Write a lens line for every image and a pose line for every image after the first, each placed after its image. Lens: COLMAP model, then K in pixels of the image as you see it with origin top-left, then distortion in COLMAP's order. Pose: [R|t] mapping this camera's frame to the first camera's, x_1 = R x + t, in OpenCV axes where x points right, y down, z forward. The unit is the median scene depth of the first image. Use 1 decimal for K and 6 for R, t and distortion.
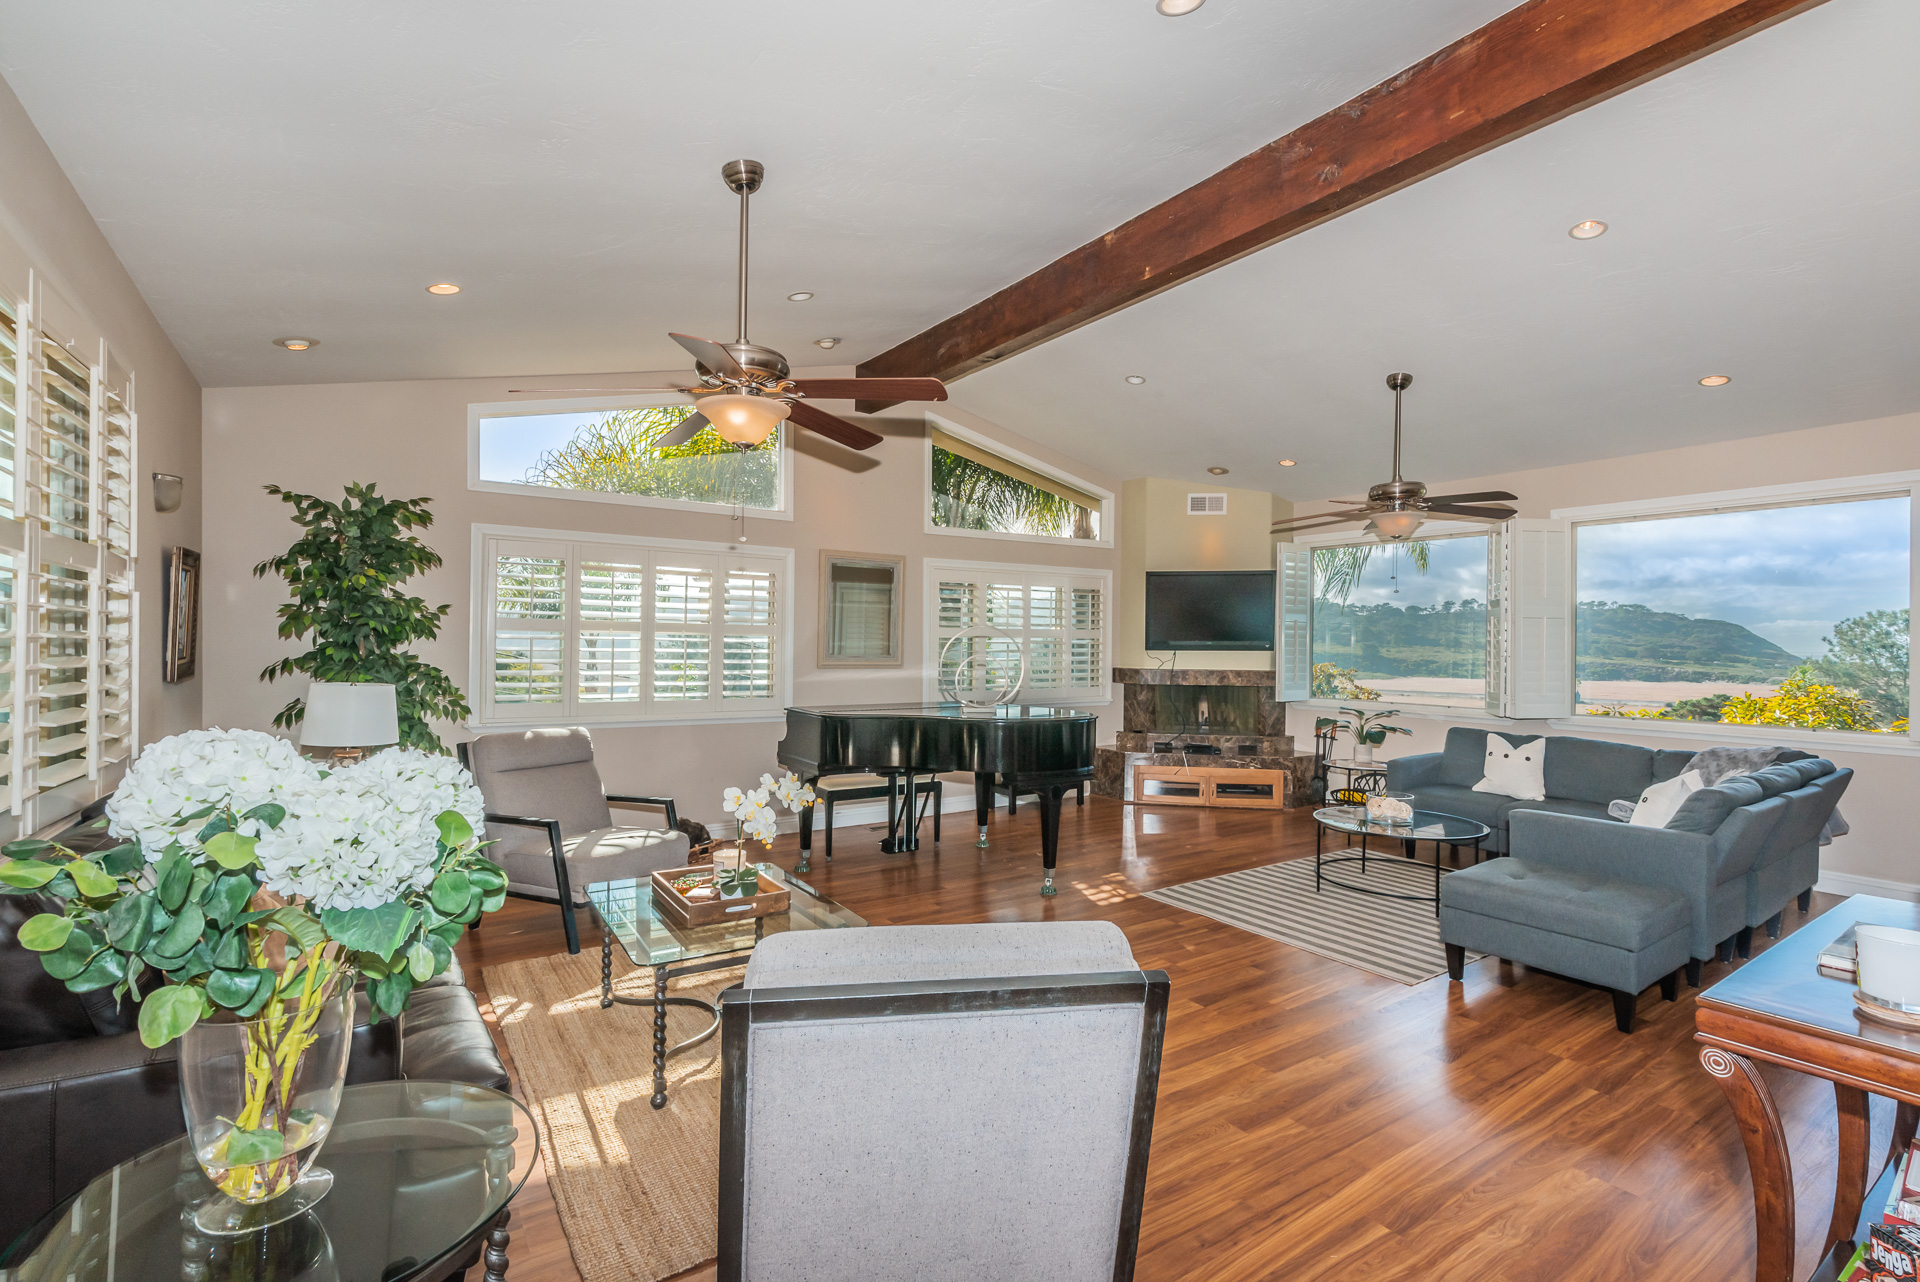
lens RADIAL K [[880.7, 0, 960.0], [0, 880.7, 641.0], [0, 0, 1]] dist [0.000713, 0.000109]
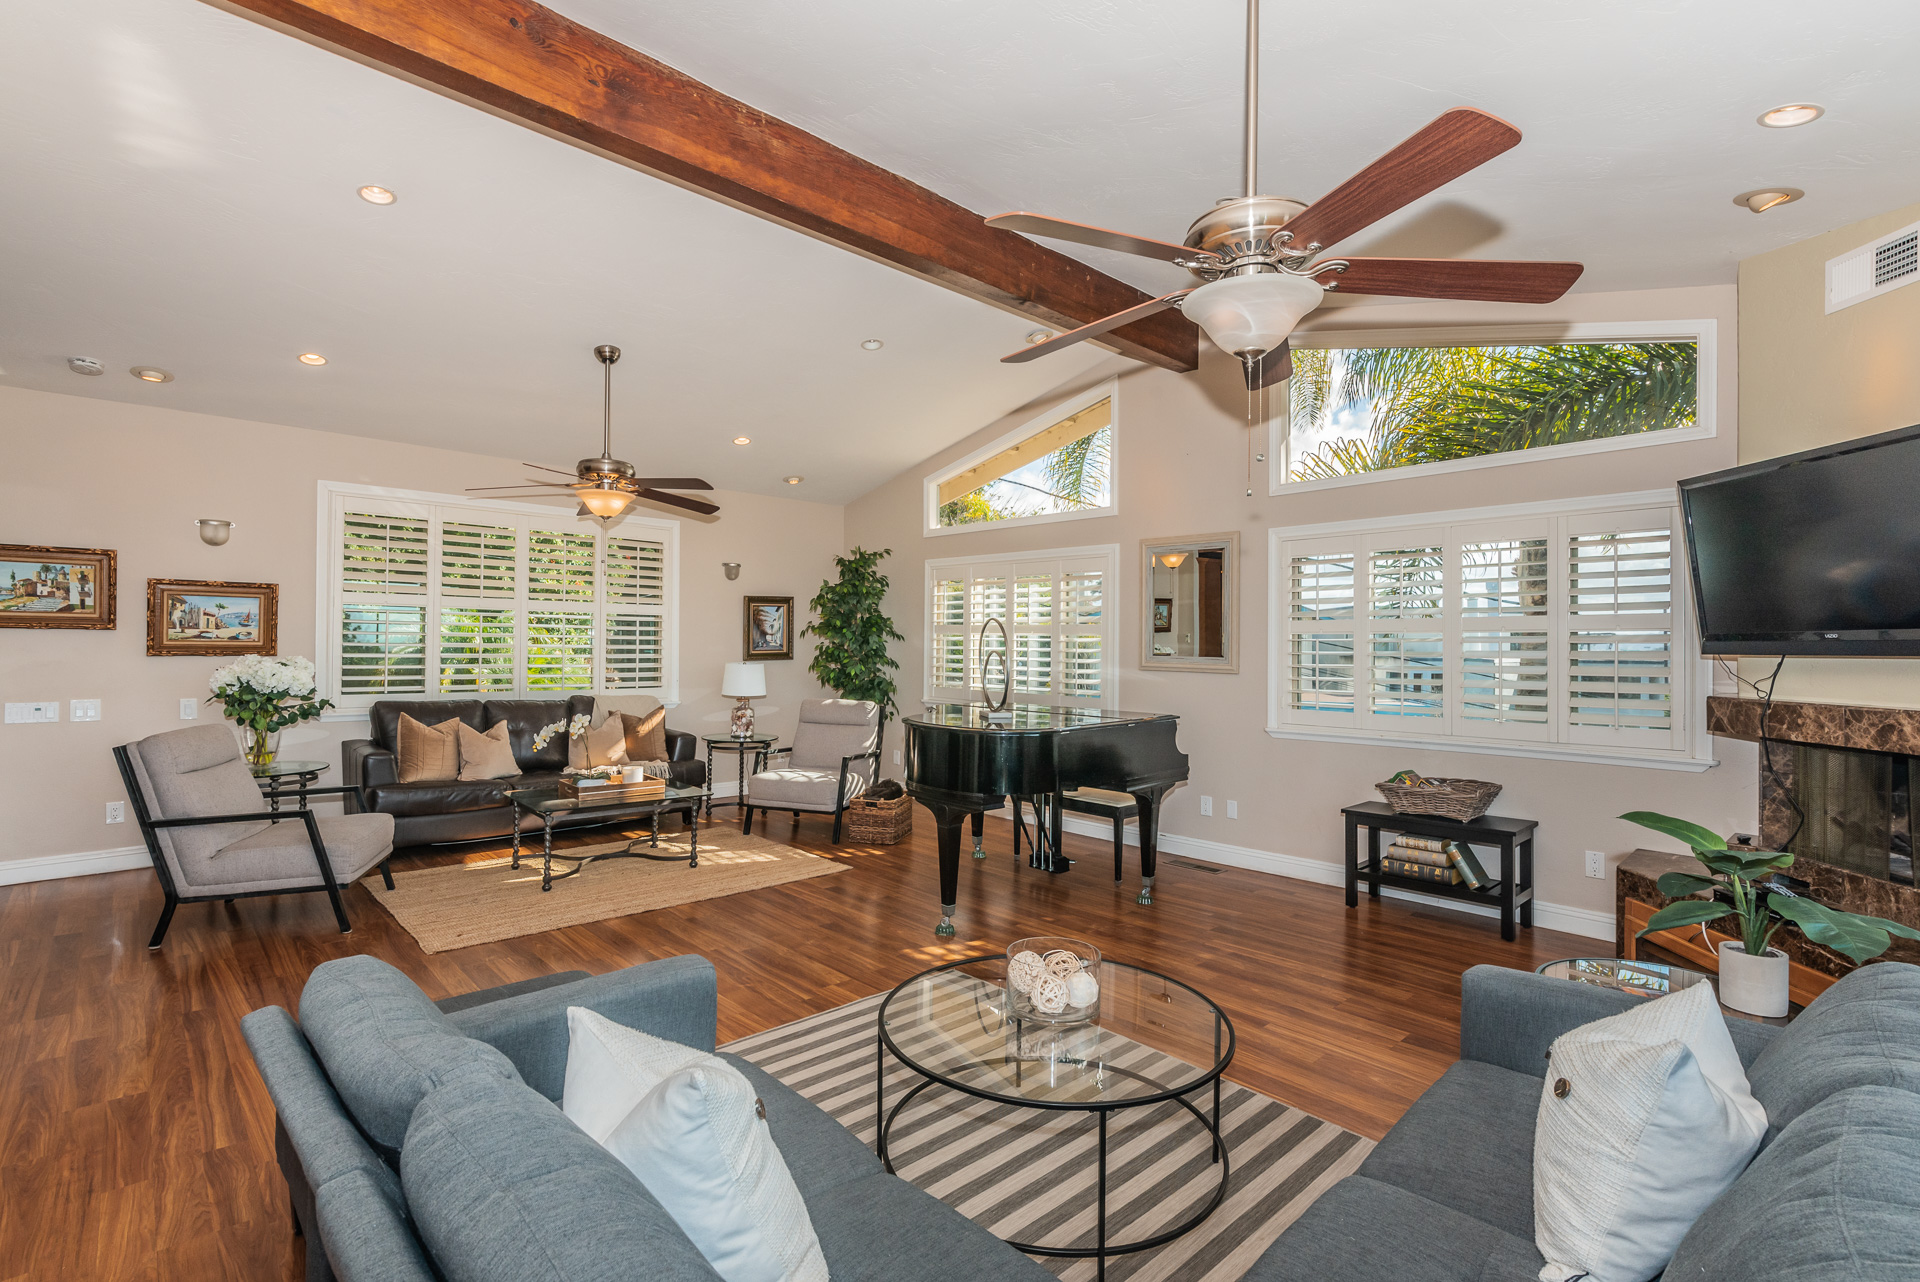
lens RADIAL K [[880.7, 0, 960.0], [0, 880.7, 641.0], [0, 0, 1]] dist [0.000713, 0.000109]
pose [[0.167303, -0.008384, -0.985870, 0.721410], [-0.000904, 0.999962, -0.008657, 0.009404], [0.985905, 0.002339, 0.167289, 0.666085]]
